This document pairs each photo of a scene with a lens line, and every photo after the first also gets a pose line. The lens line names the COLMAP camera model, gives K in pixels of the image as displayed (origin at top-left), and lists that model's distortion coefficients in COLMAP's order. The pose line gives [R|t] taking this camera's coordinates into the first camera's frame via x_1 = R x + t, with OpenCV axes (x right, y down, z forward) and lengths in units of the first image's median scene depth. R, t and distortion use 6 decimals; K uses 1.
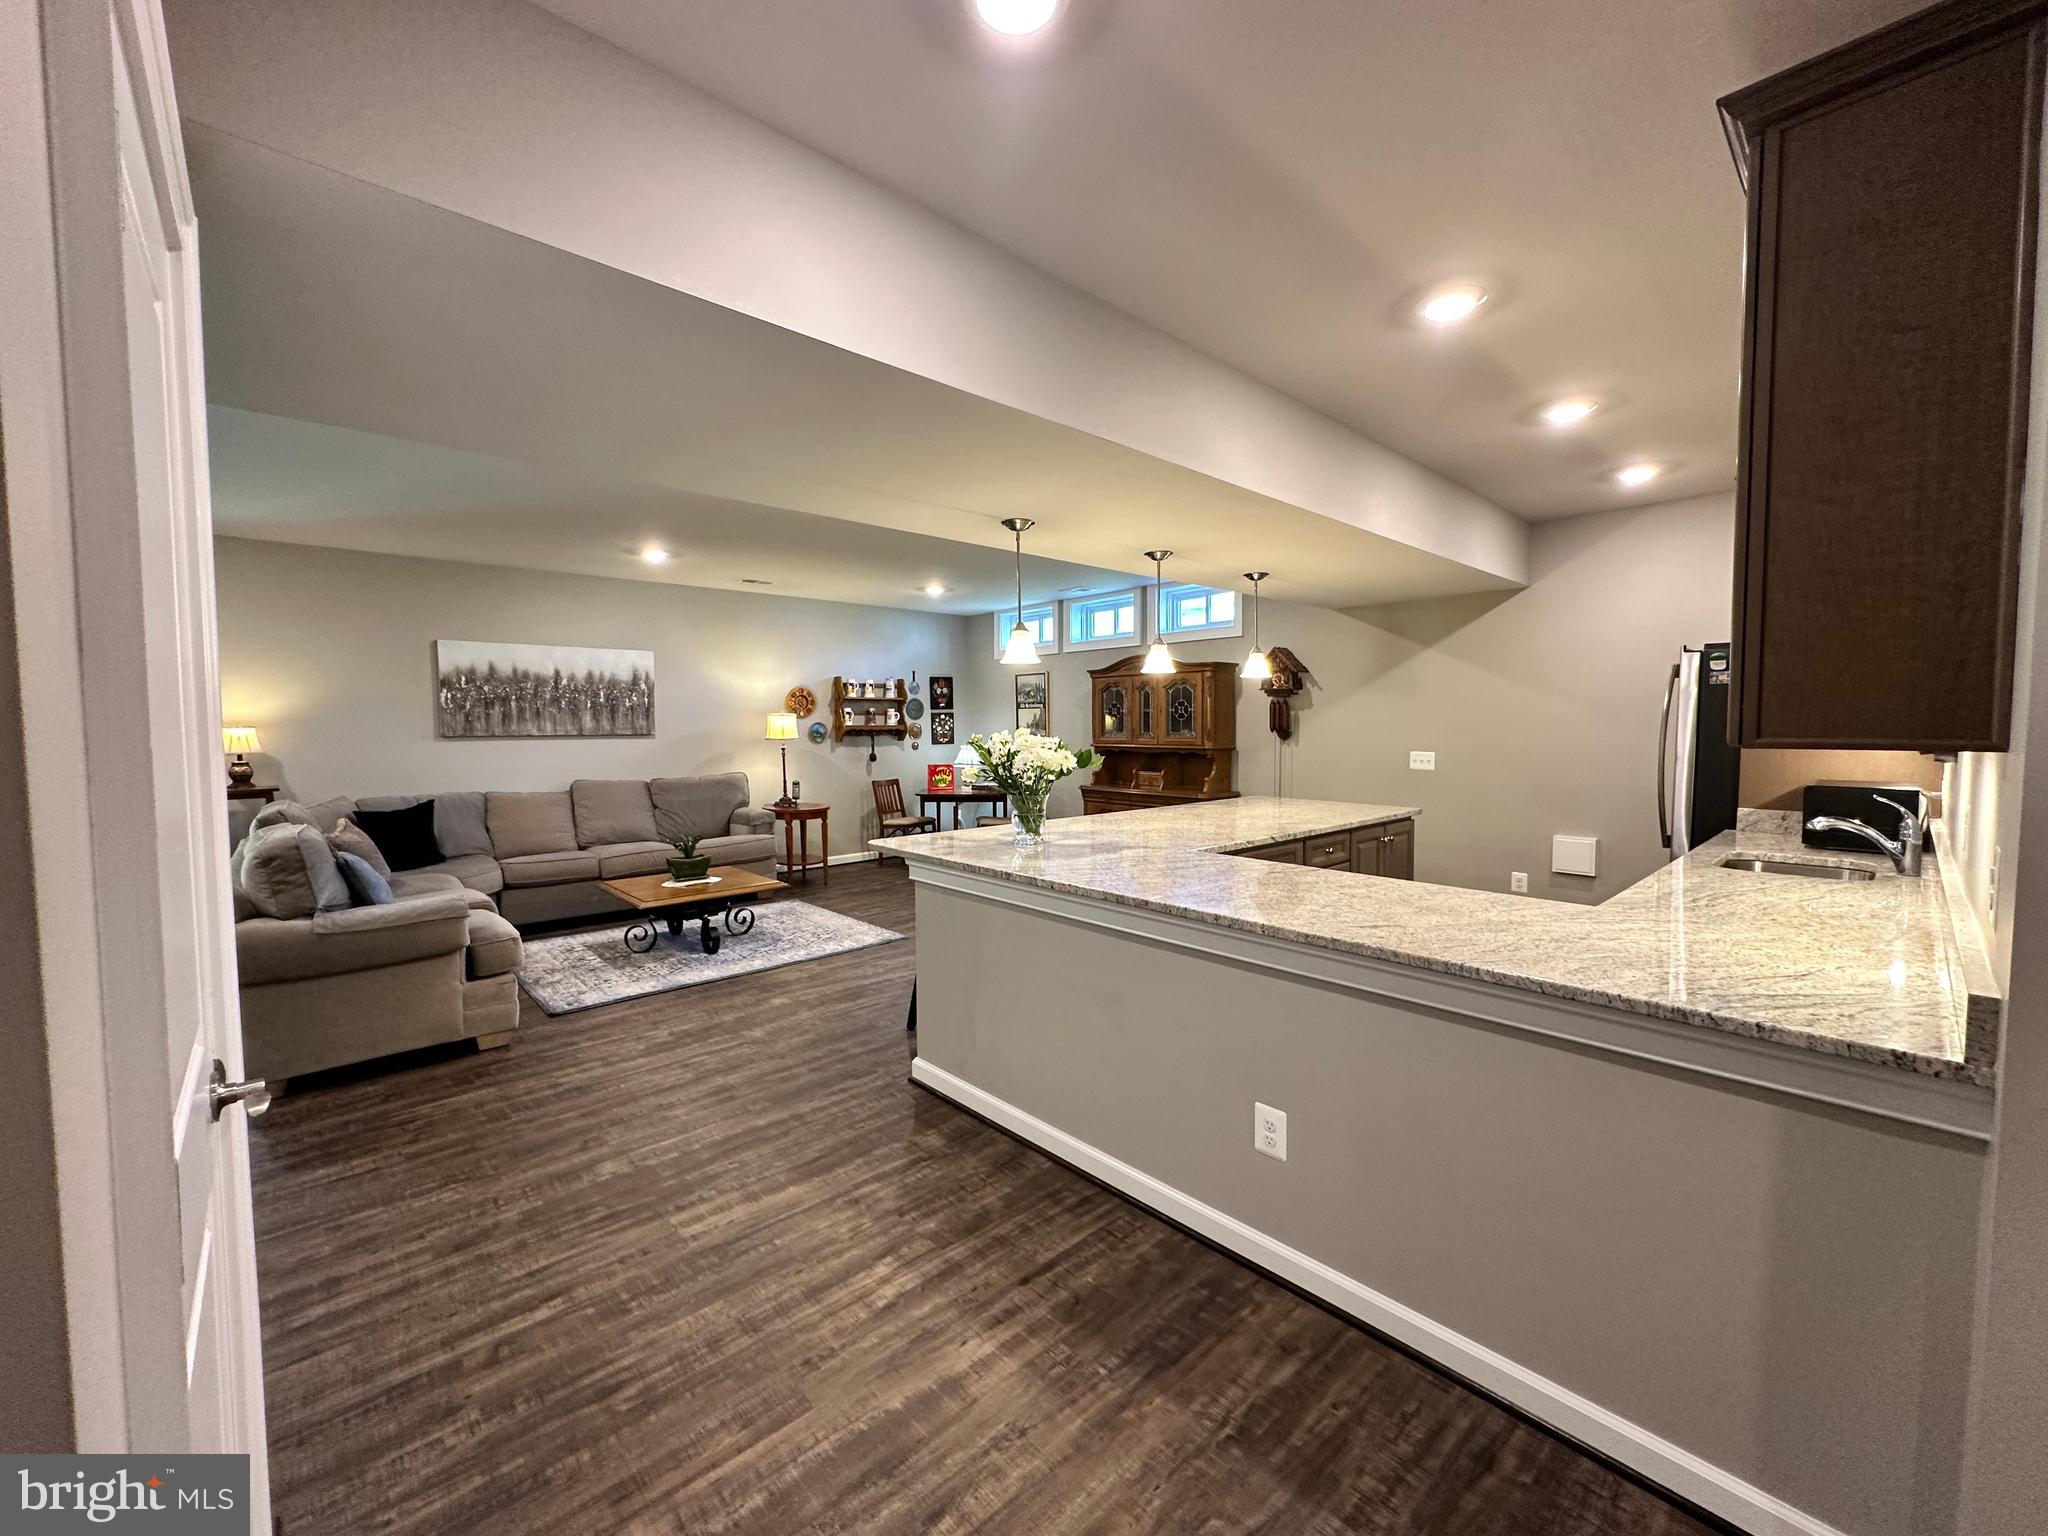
lens RADIAL K [[818.5, 0, 1021.8], [0, 818.5, 765.6], [0, 0, 1]] dist [-0.001889, -0.000027]
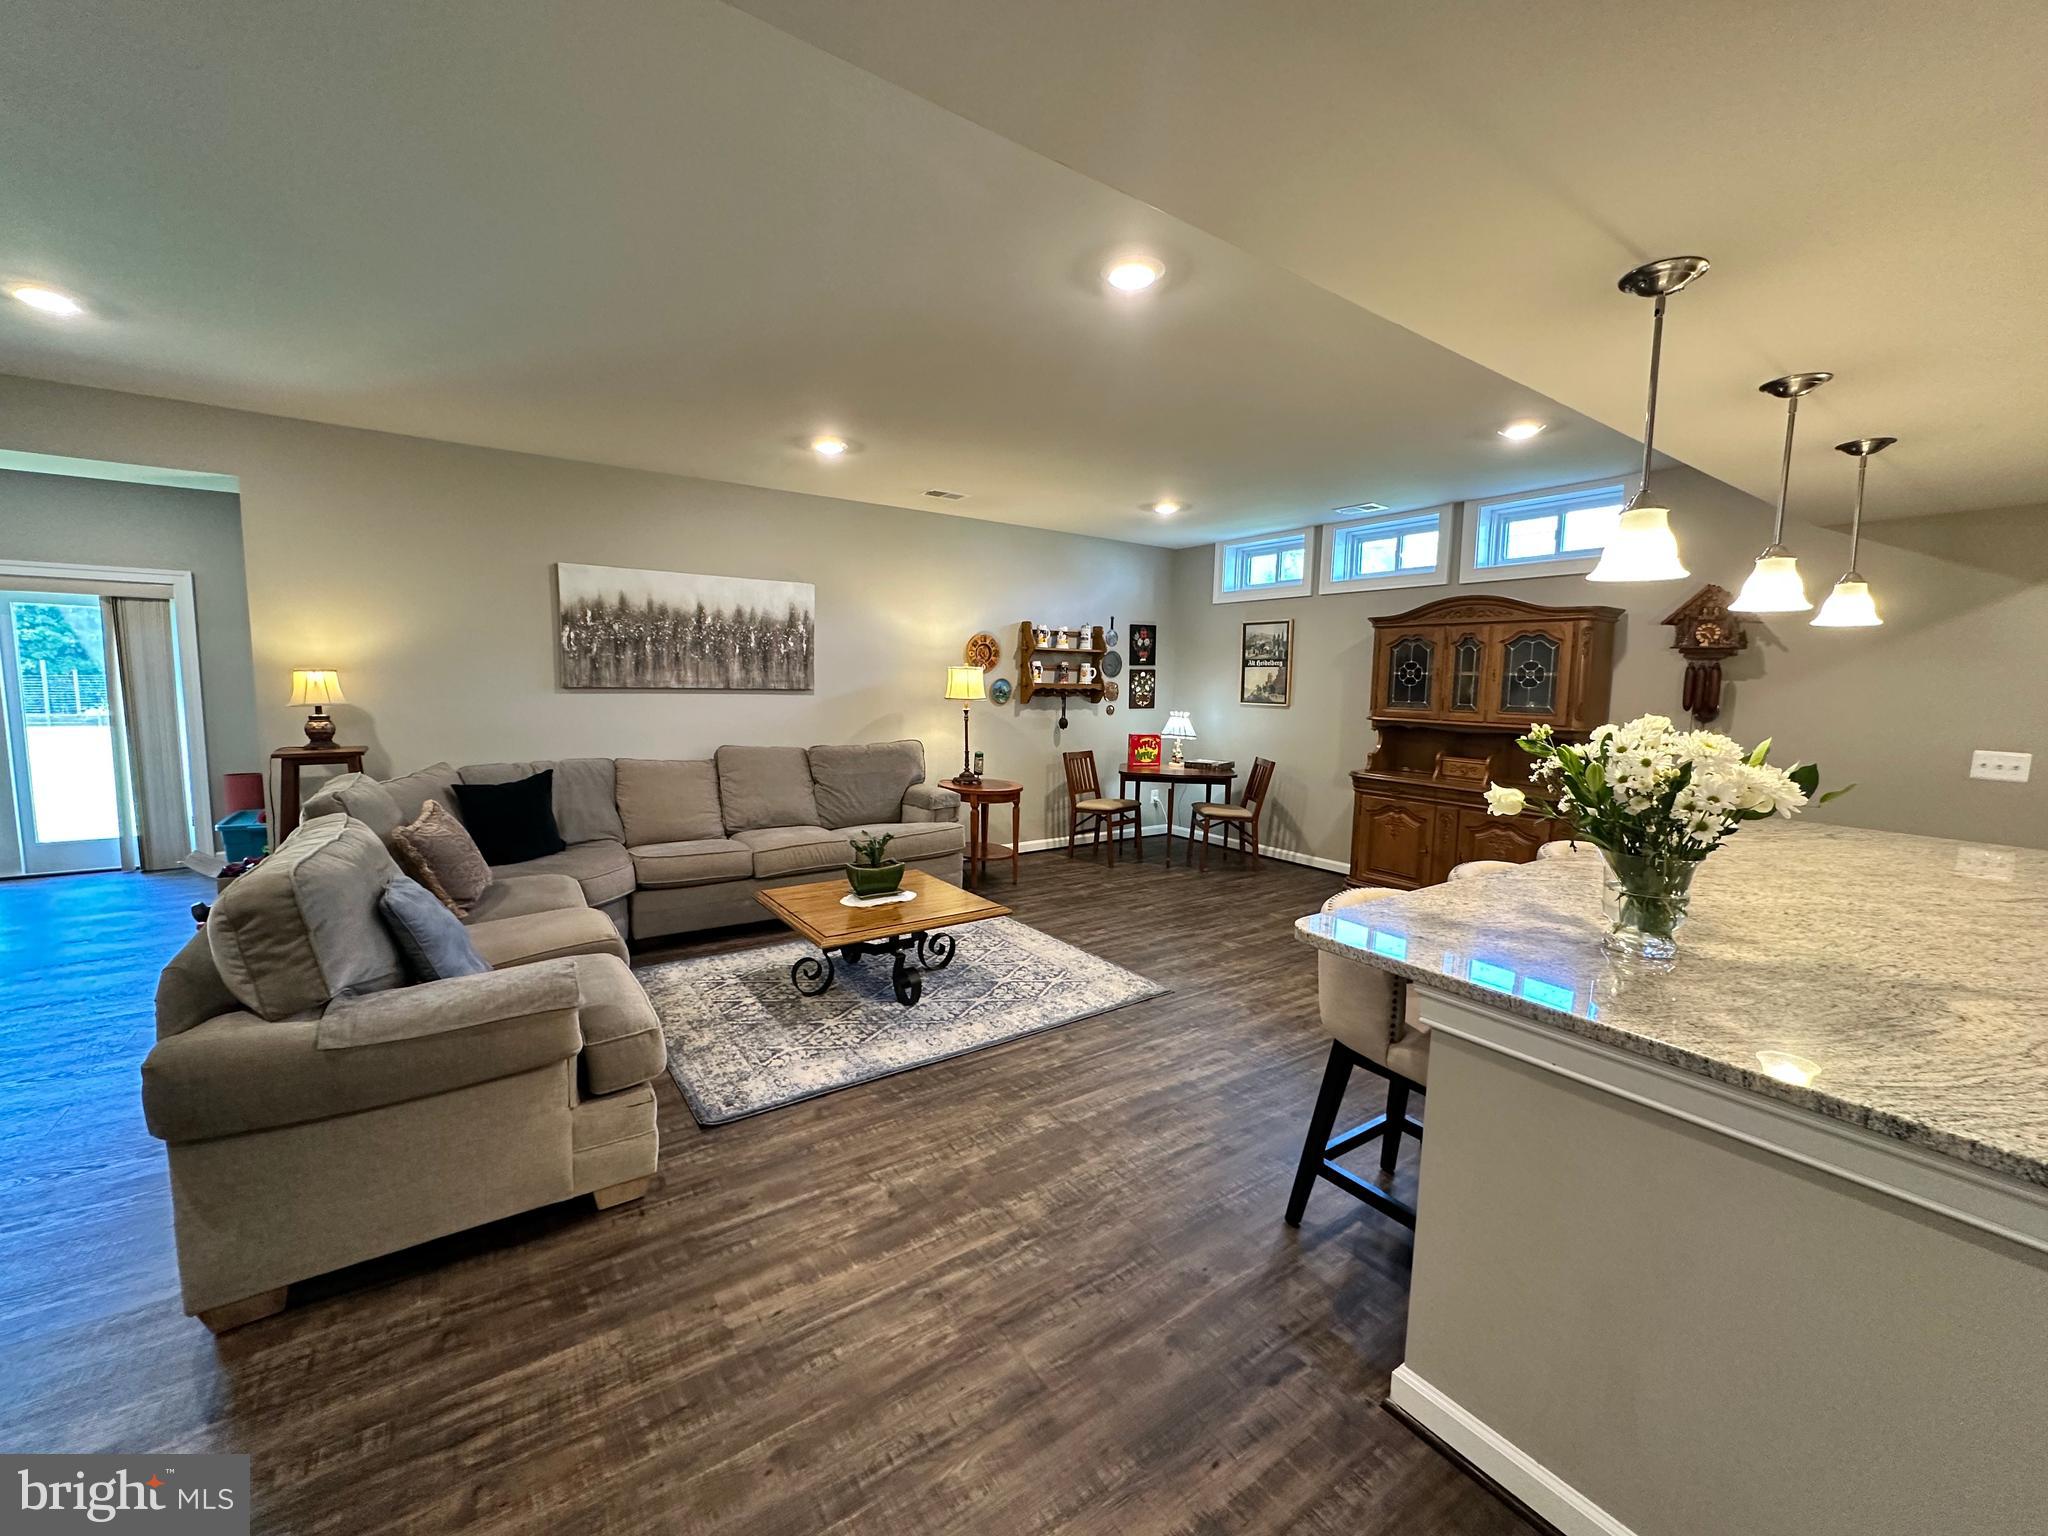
lens RADIAL K [[818.5, 0, 1021.0], [0, 818.5, 768.1], [0, 0, 1]] dist [-0.001889, -0.000027]
pose [[0.991566, 0.037938, -0.123922, -0.174800], [-0.030709, 0.997742, 0.059731, -0.018577], [0.125909, -0.055422, 0.990492, 0.275793]]
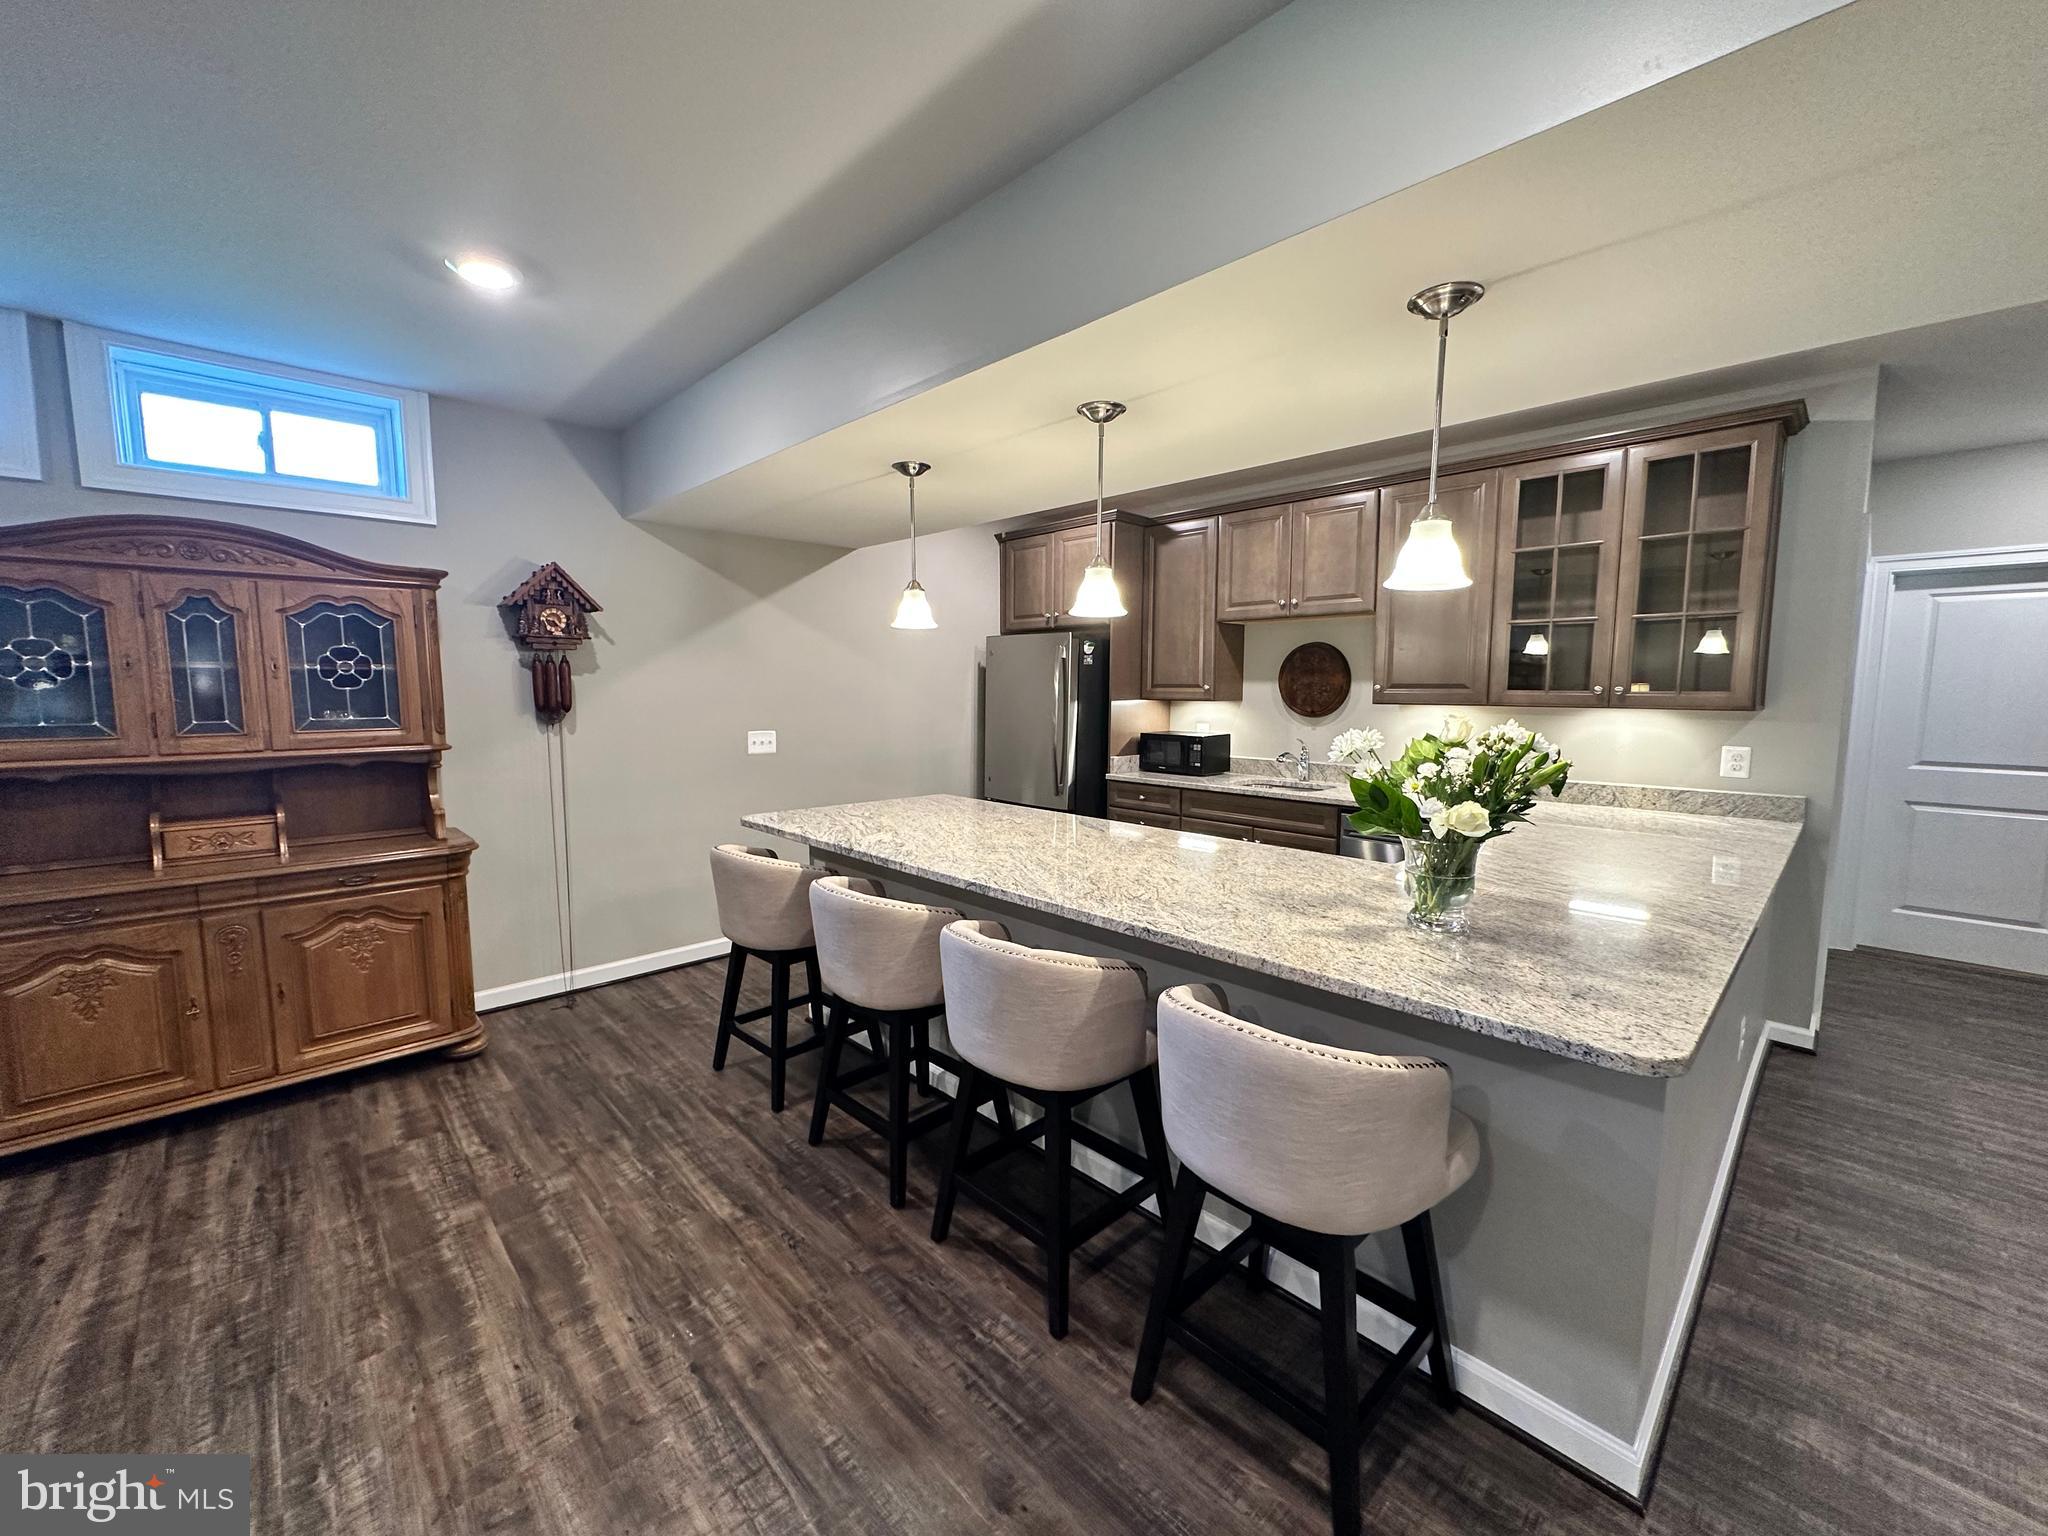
lens RADIAL K [[818.5, 0, 1025.1], [0, 818.5, 763.7], [0, 0, 1]] dist [-0.001889, -0.000027]
pose [[-0.028466, -0.091190, 0.995427, -0.301238], [0.049105, 0.994500, 0.092509, -0.045490], [-0.998388, 0.051514, -0.023832, 0.746256]]
